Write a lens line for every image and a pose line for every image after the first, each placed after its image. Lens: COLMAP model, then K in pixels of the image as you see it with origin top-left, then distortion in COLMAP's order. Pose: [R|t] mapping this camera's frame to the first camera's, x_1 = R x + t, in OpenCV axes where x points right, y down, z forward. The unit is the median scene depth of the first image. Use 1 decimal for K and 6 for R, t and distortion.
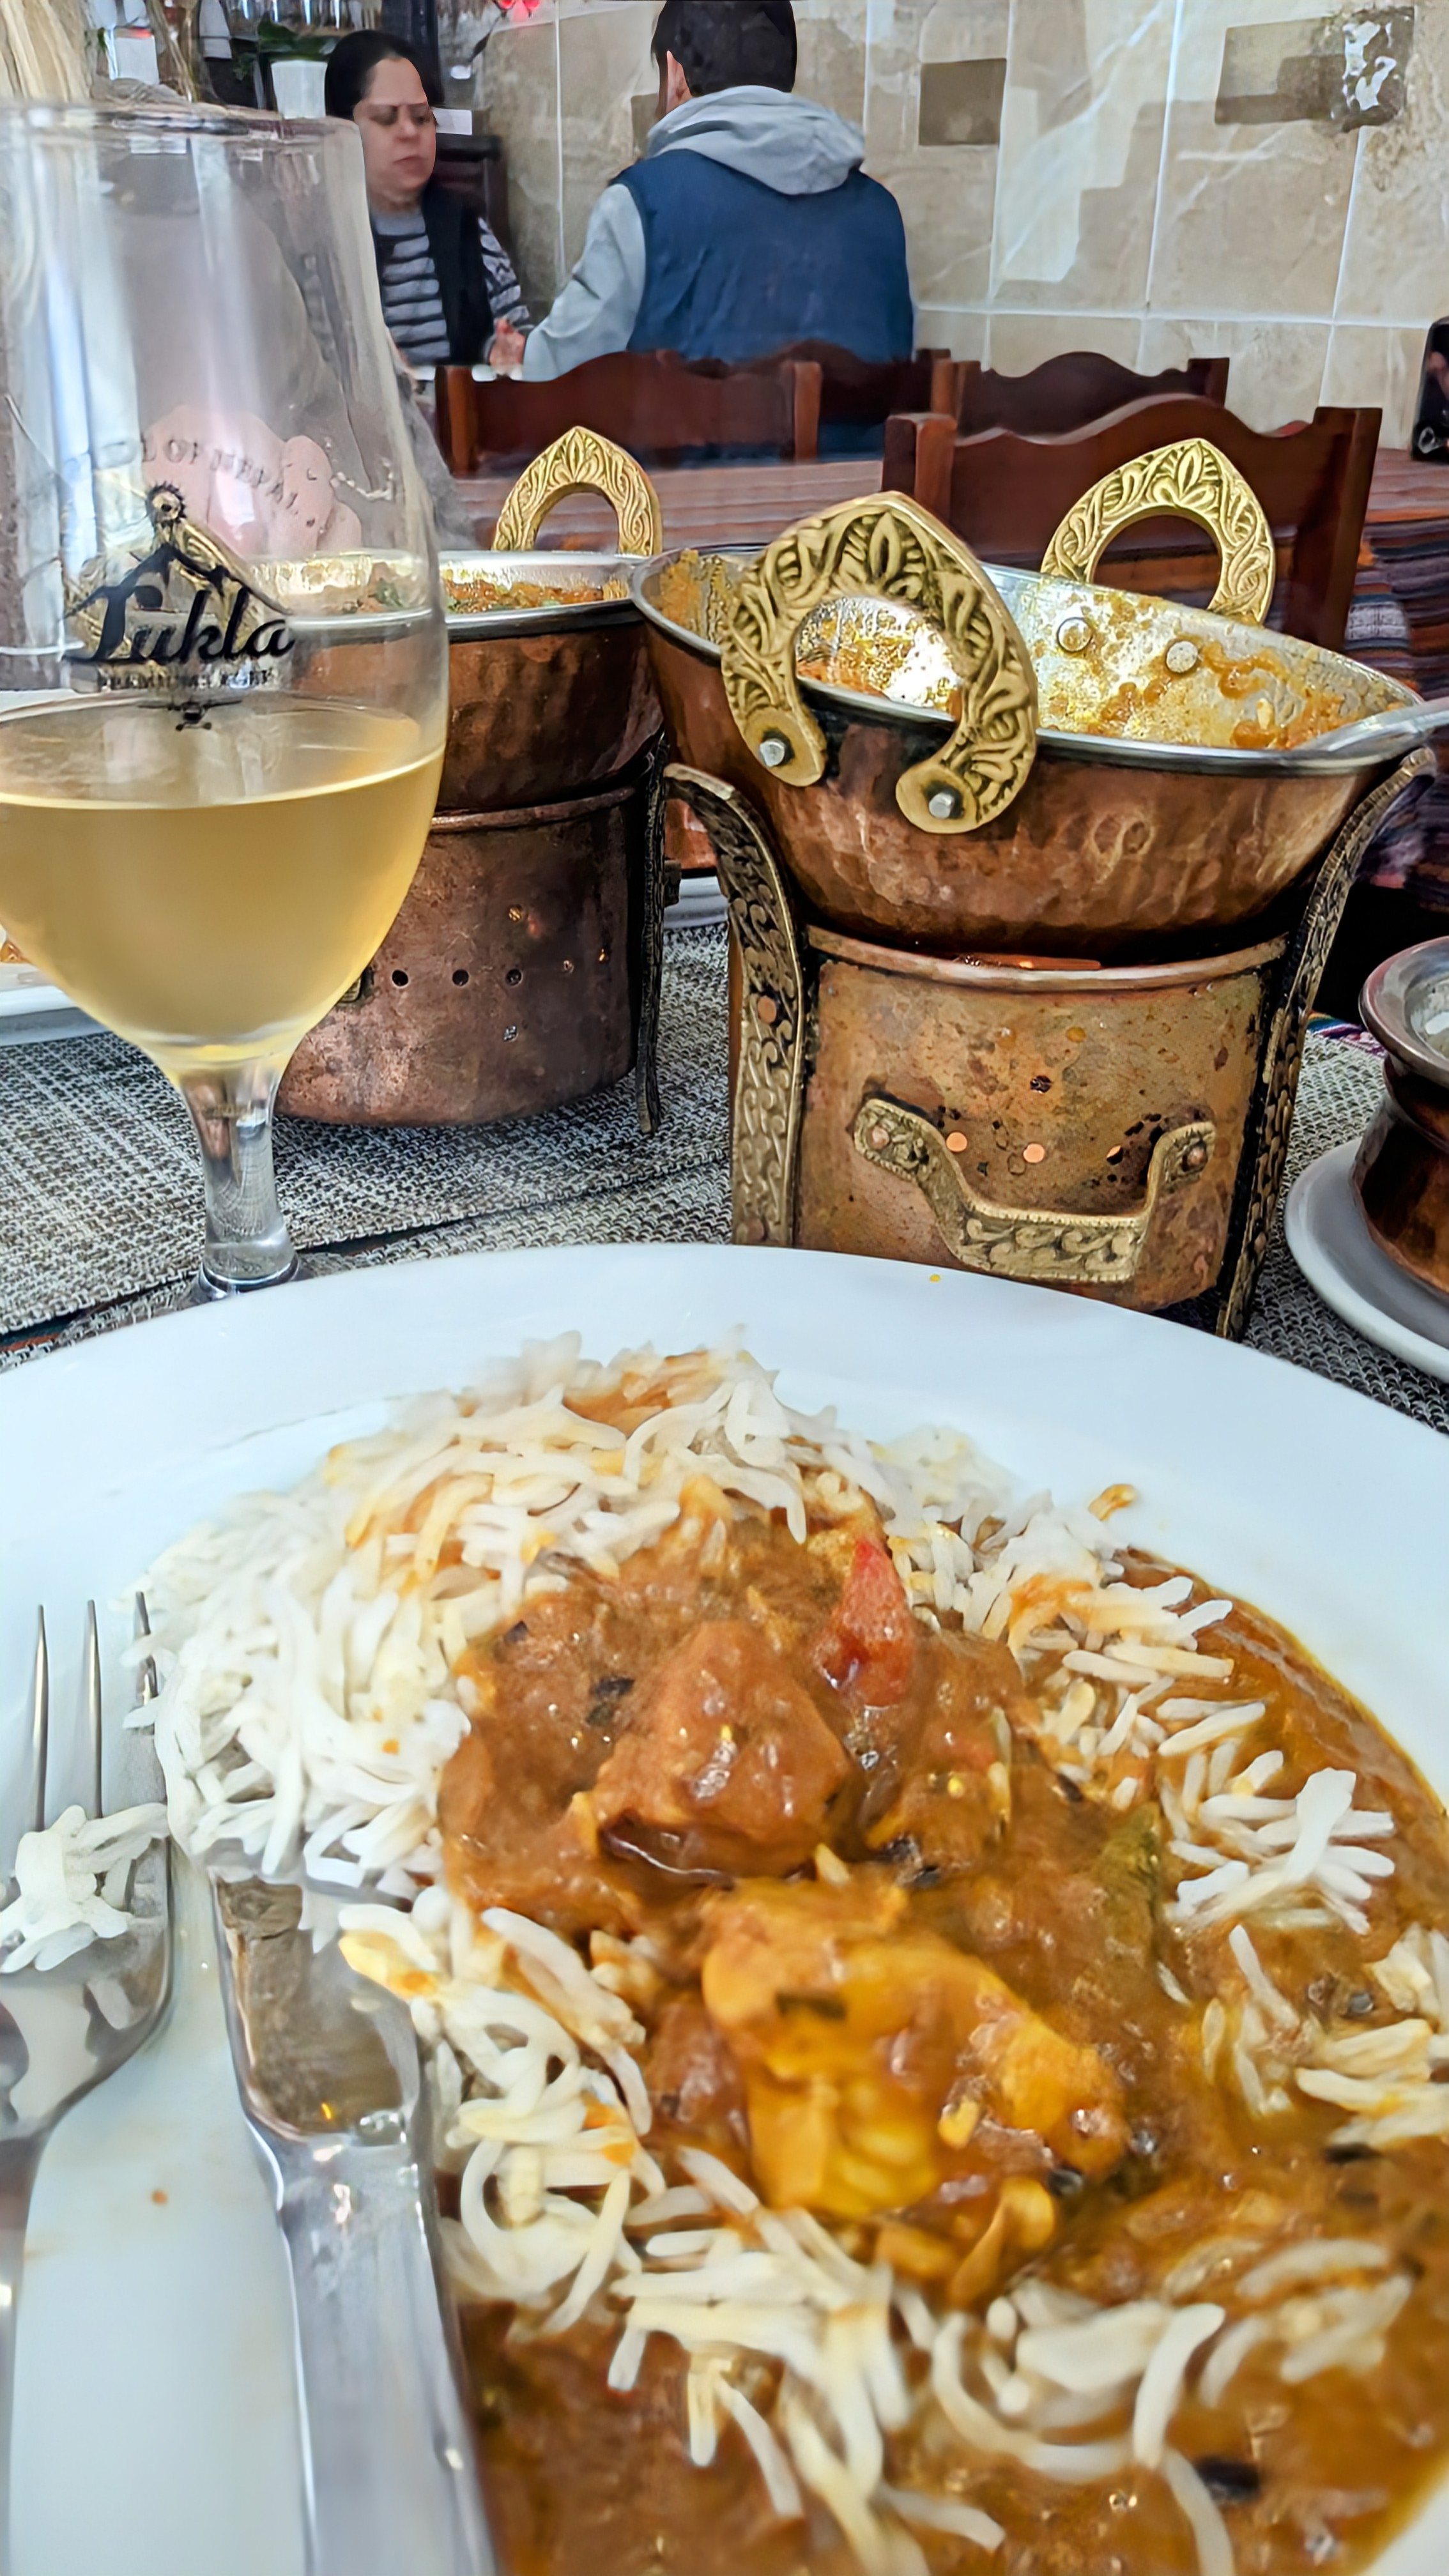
lens RADIAL K [[1735.6, 0, 730.7], [0, 1735.6, 1310.4], [0, 0, 1]] dist [0.001330, 0.003348]
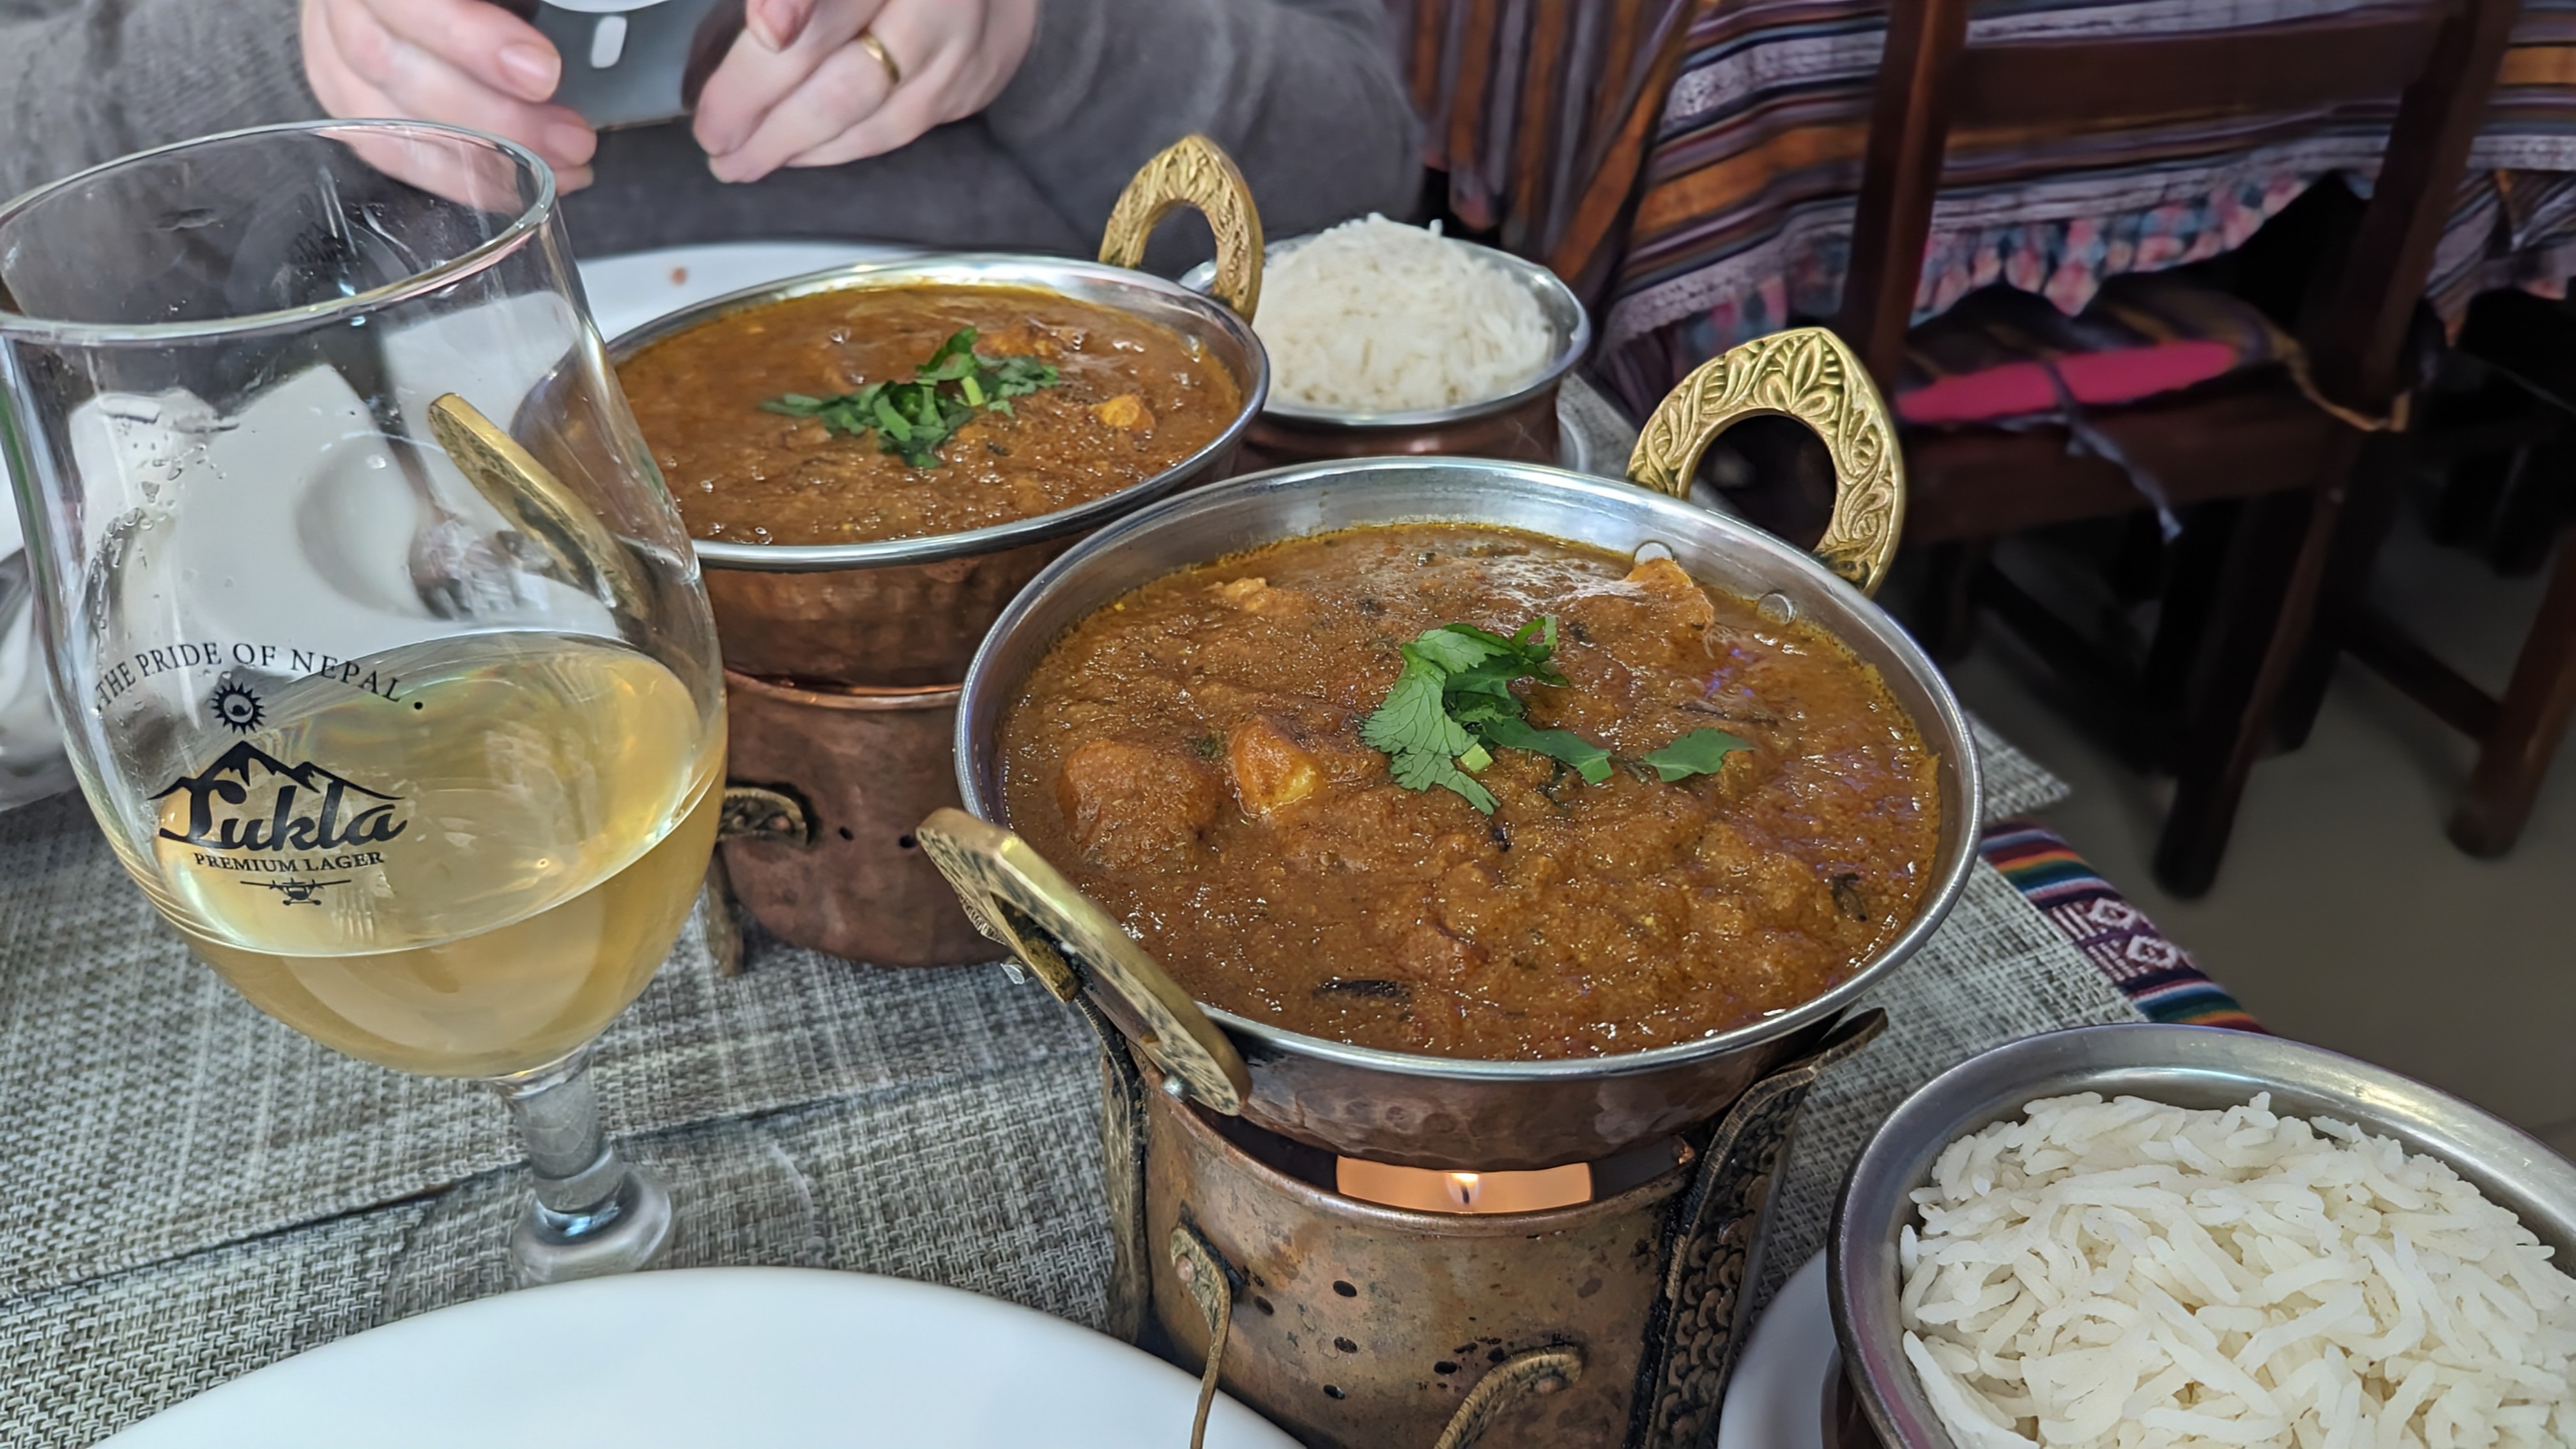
lens RADIAL K [[1735.6, 0, 1268.2], [0, 1735.6, 699.4], [0, 0, 1]] dist [0.001330, 0.003348]
pose [[0.956798, 0.142701, -0.253324, 0.304538], [-0.119335, 0.987243, 0.105403, -0.474774], [0.265133, -0.070619, 0.961622, 0.220955]]
